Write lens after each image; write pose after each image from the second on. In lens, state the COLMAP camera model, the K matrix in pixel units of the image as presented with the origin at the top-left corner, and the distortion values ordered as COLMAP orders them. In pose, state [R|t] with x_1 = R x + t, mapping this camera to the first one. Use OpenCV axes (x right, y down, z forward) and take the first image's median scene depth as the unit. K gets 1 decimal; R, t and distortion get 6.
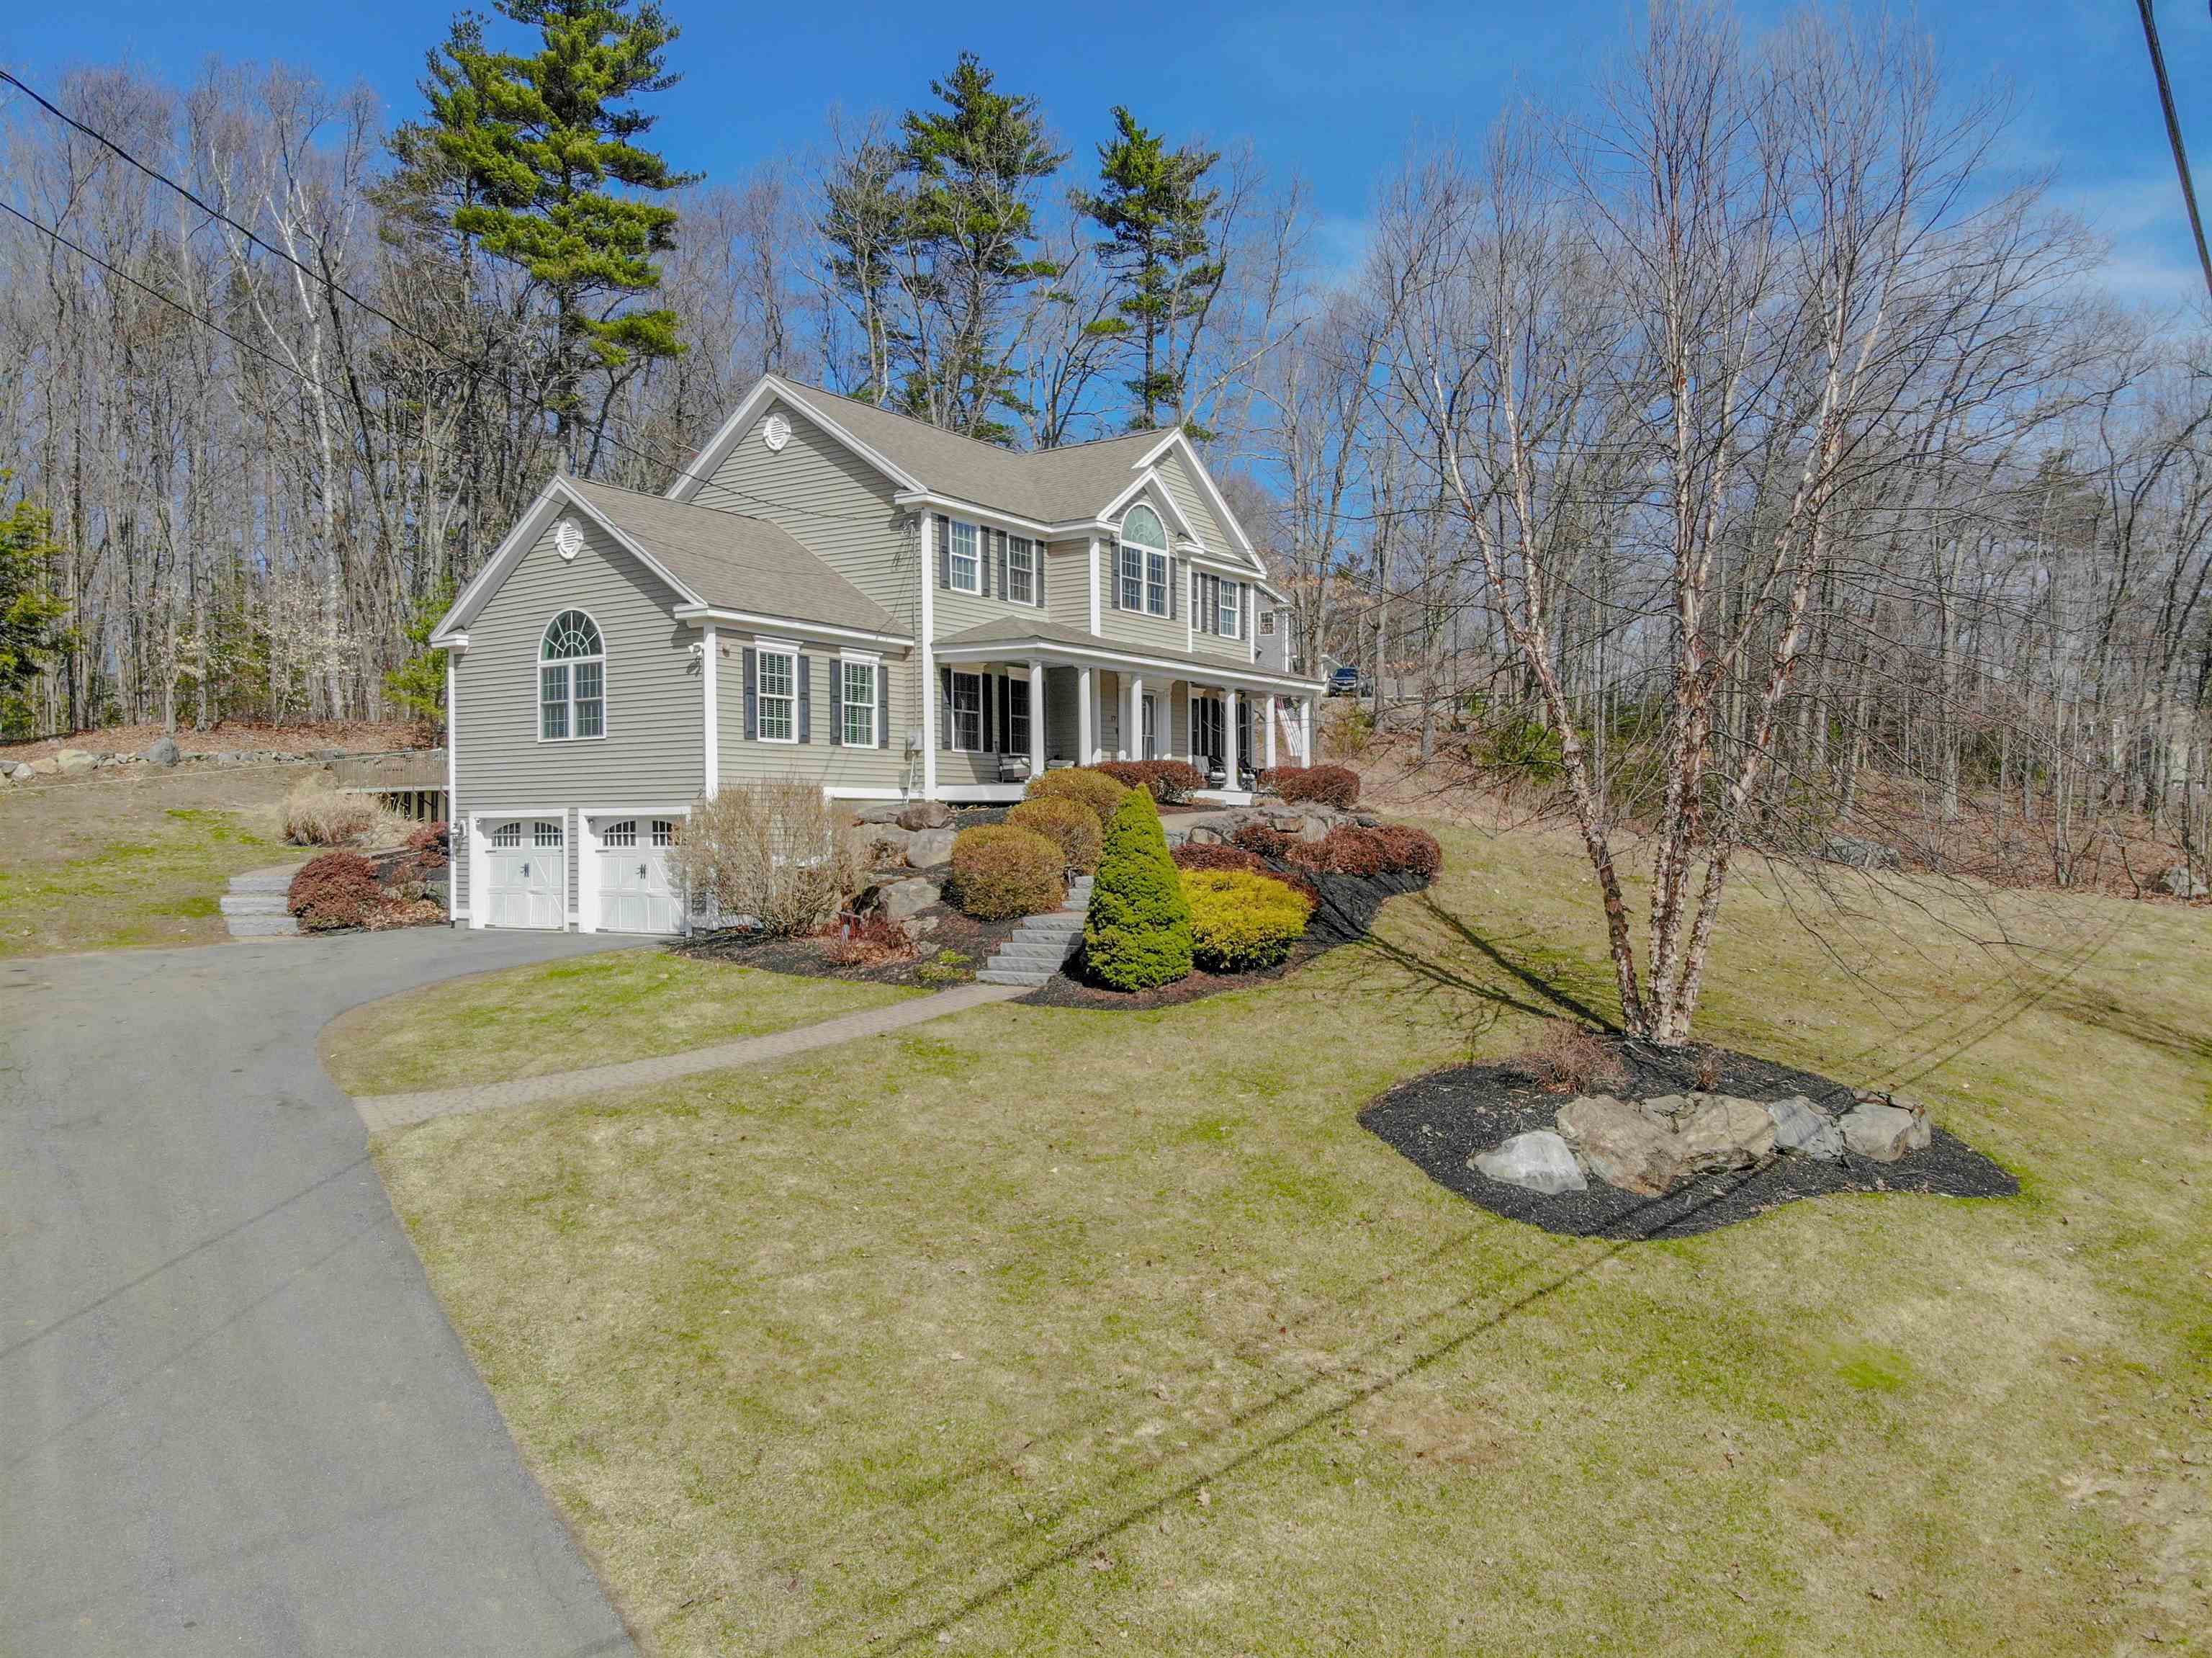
lens RADIAL K [[1599.9, 0, 1117.2], [0, 1599.9, 828.7], [0, 0, 1]] dist [0.192431, -0.488018]
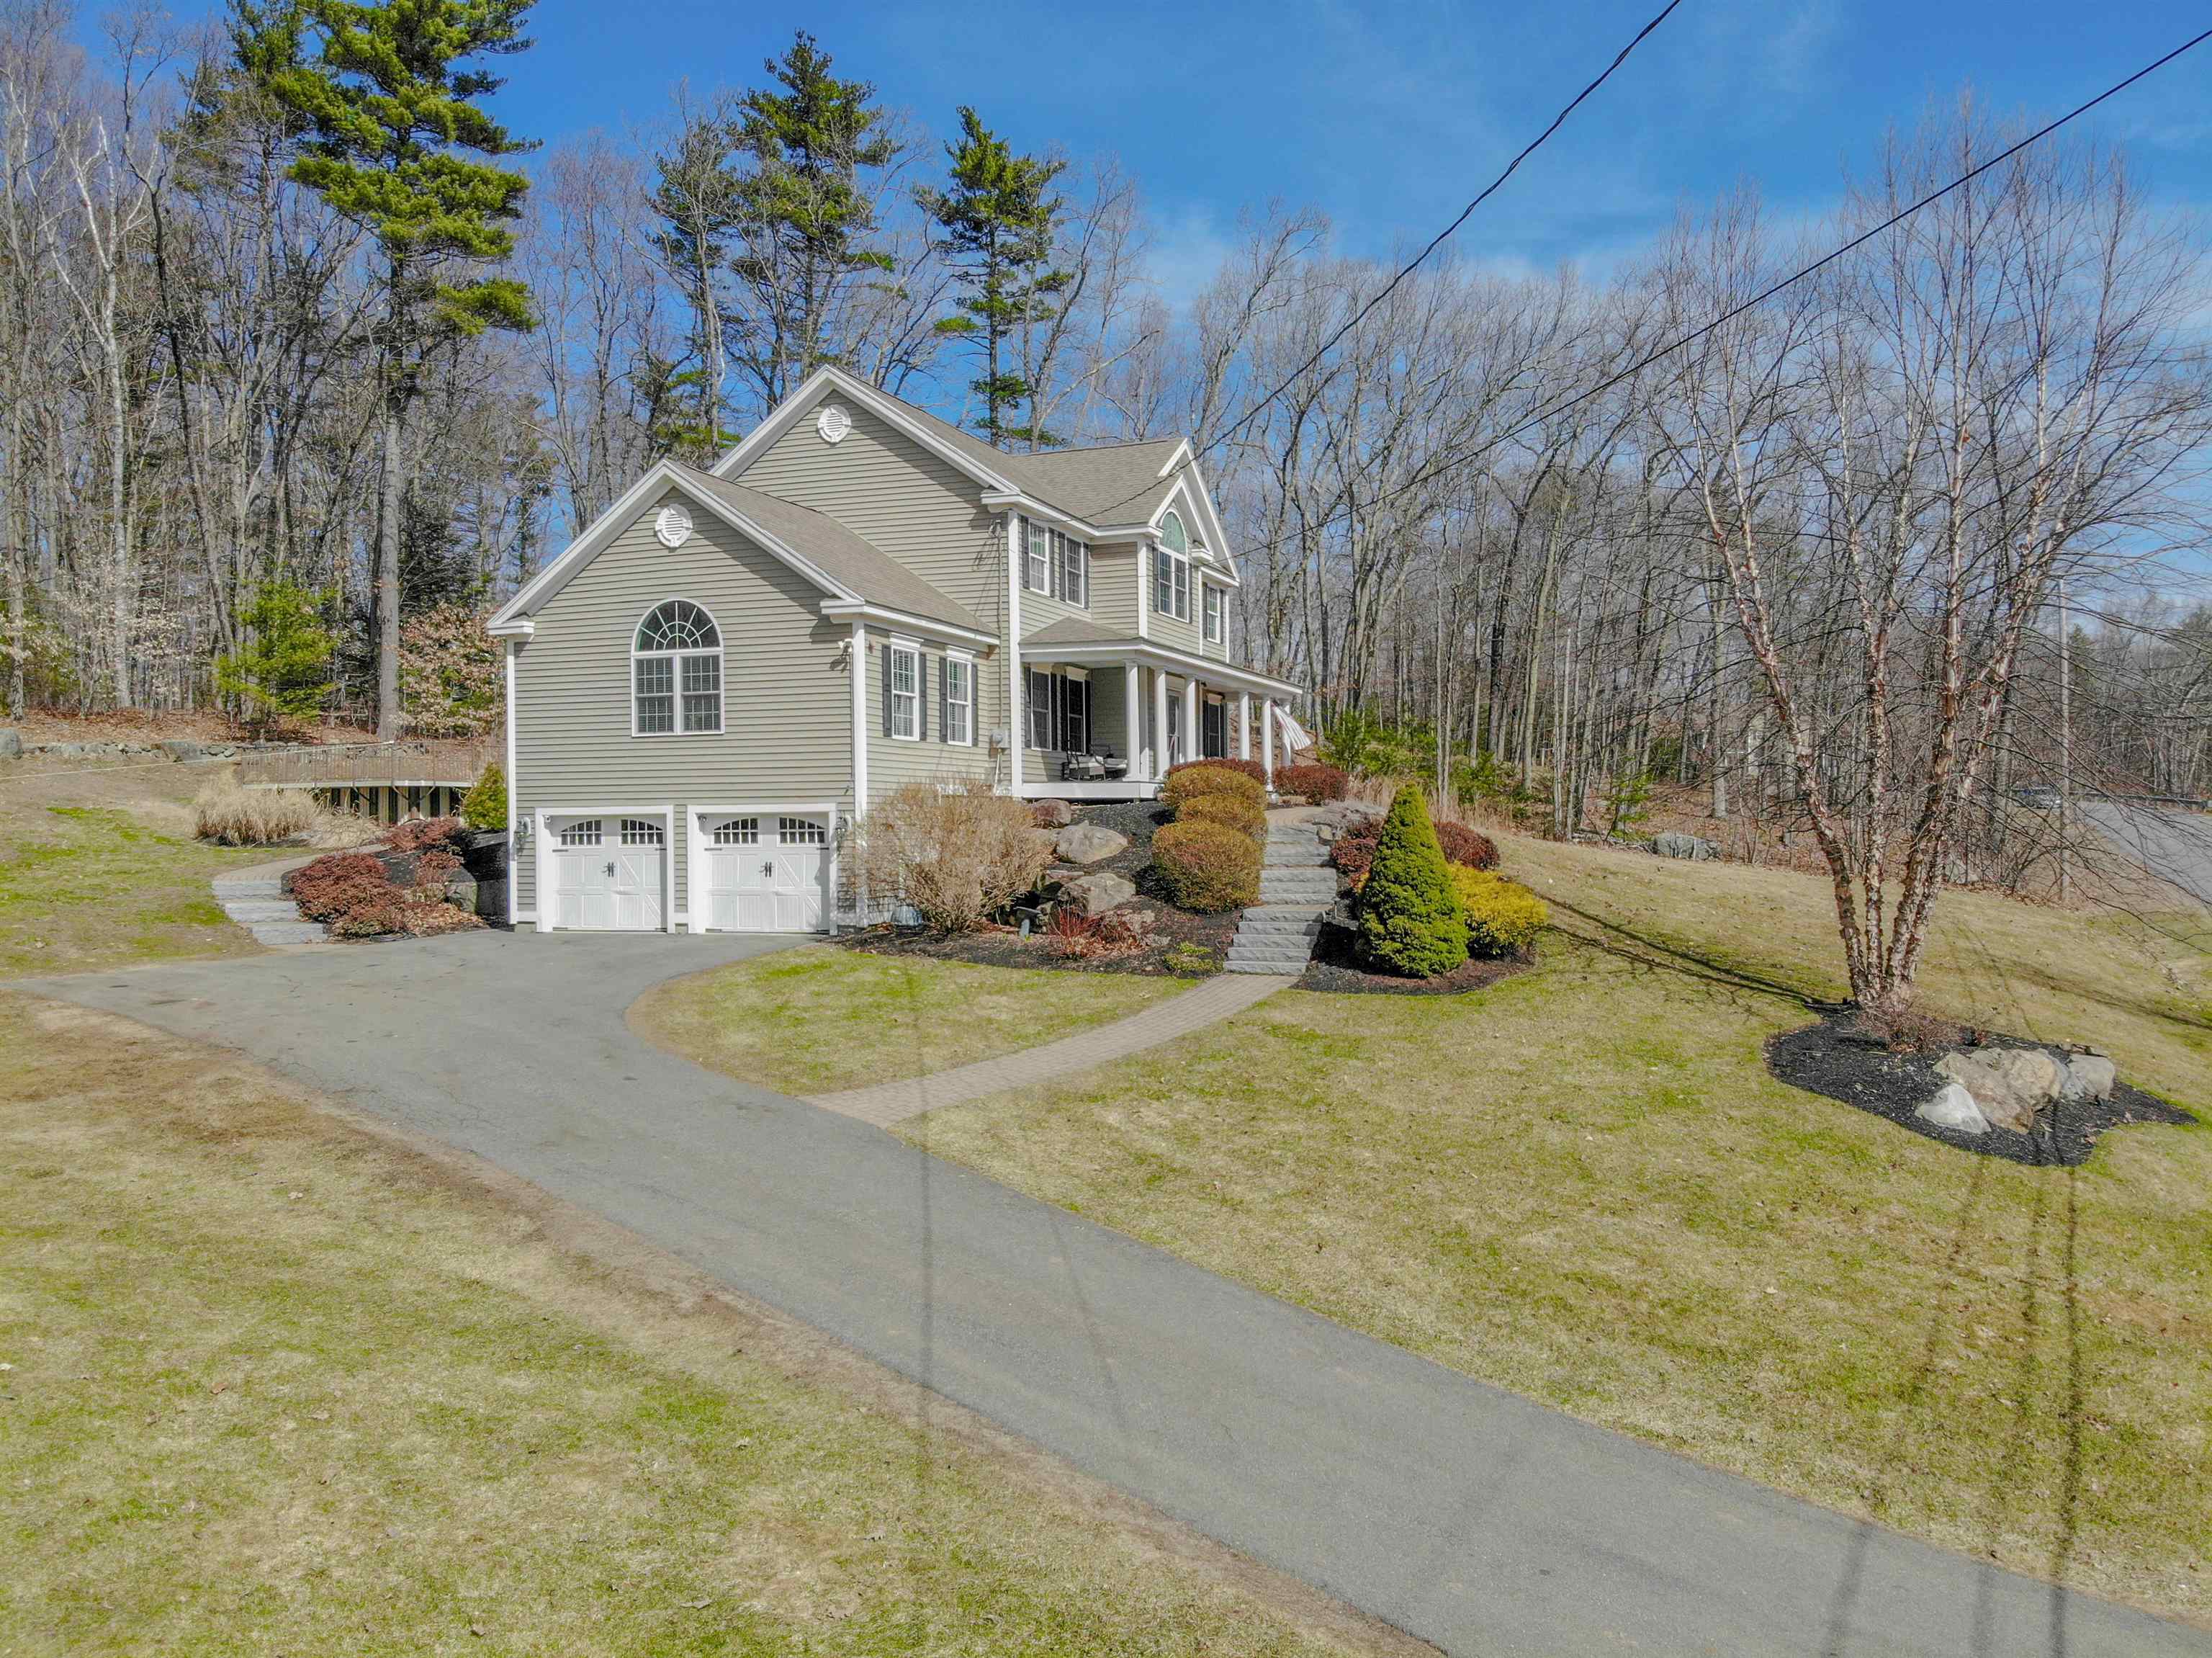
lens RADIAL K [[1599.9, 0, 1117.2], [0, 1599.9, 828.7], [0, 0, 1]] dist [0.192431, -0.488018]
pose [[0.975713, -0.002308, 0.219041, -0.278343], [0.002137, 0.999997, 0.001018, 0.000936], [-0.219043, -0.000526, 0.975715, 0.000931]]
